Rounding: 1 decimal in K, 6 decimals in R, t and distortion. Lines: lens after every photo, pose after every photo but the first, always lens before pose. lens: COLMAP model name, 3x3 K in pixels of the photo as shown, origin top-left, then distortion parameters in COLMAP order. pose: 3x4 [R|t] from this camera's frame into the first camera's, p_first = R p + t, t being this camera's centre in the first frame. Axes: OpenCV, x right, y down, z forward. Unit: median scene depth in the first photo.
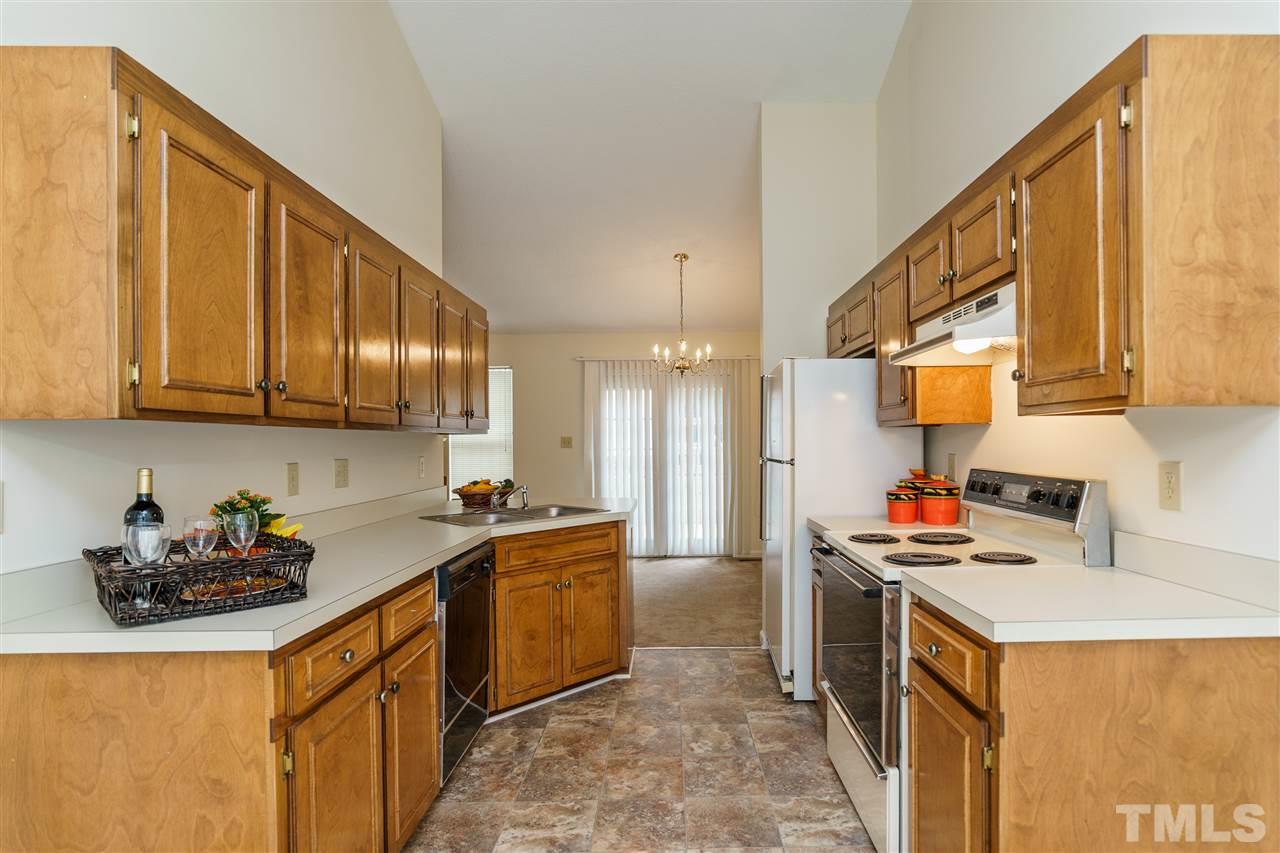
lens RADIAL K [[633.8, 0, 681.7], [0, 633.8, 441.0], [0, 0, 1]] dist [-0.033926, 0.000430]
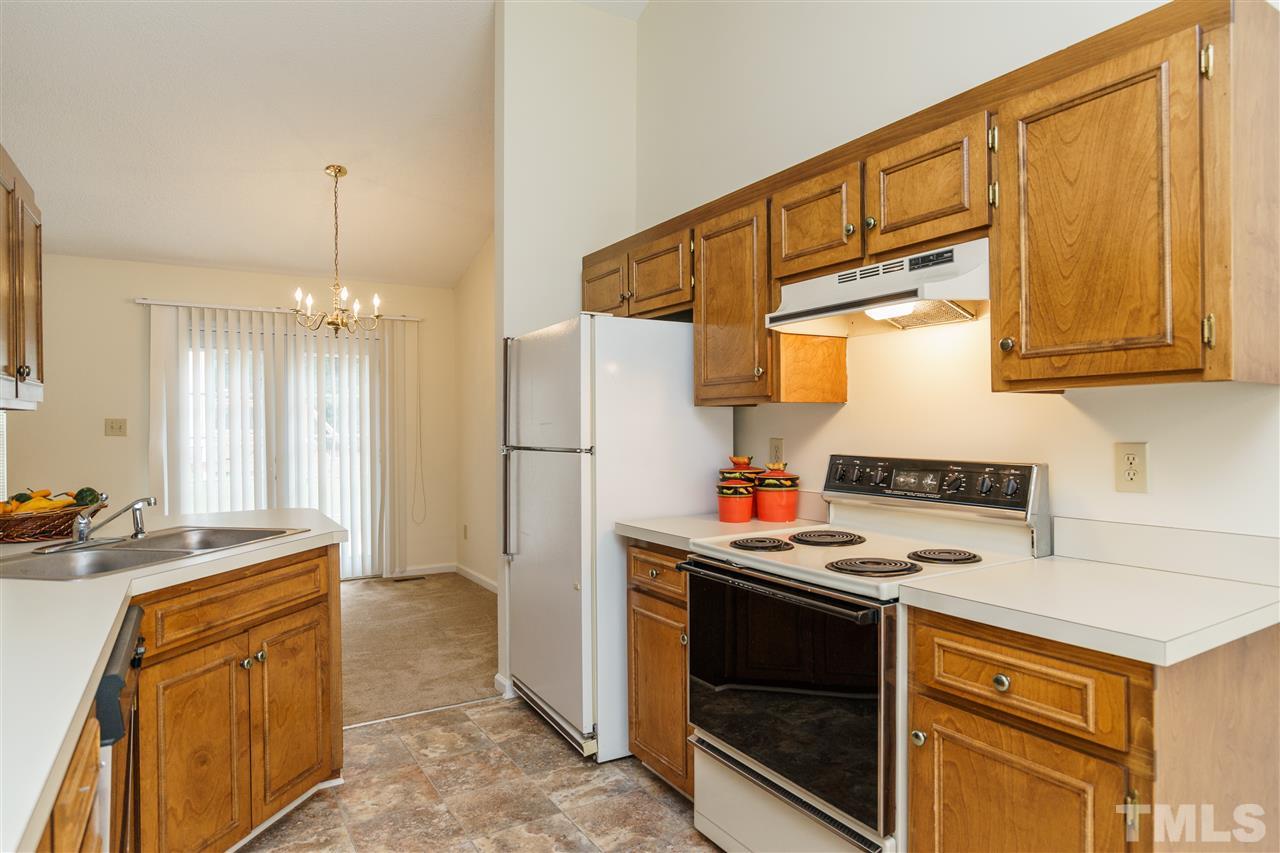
lens RADIAL K [[716.1, 0, 641.9], [0, 716.1, 425.0], [0, 0, 1]] dist [-0.028616, 0.003546]
pose [[0.856916, 0.003591, 0.515444, -0.231525], [-0.001273, 0.999987, -0.004850, 0.006701], [-0.515455, 0.003499, 0.856909, 0.242319]]
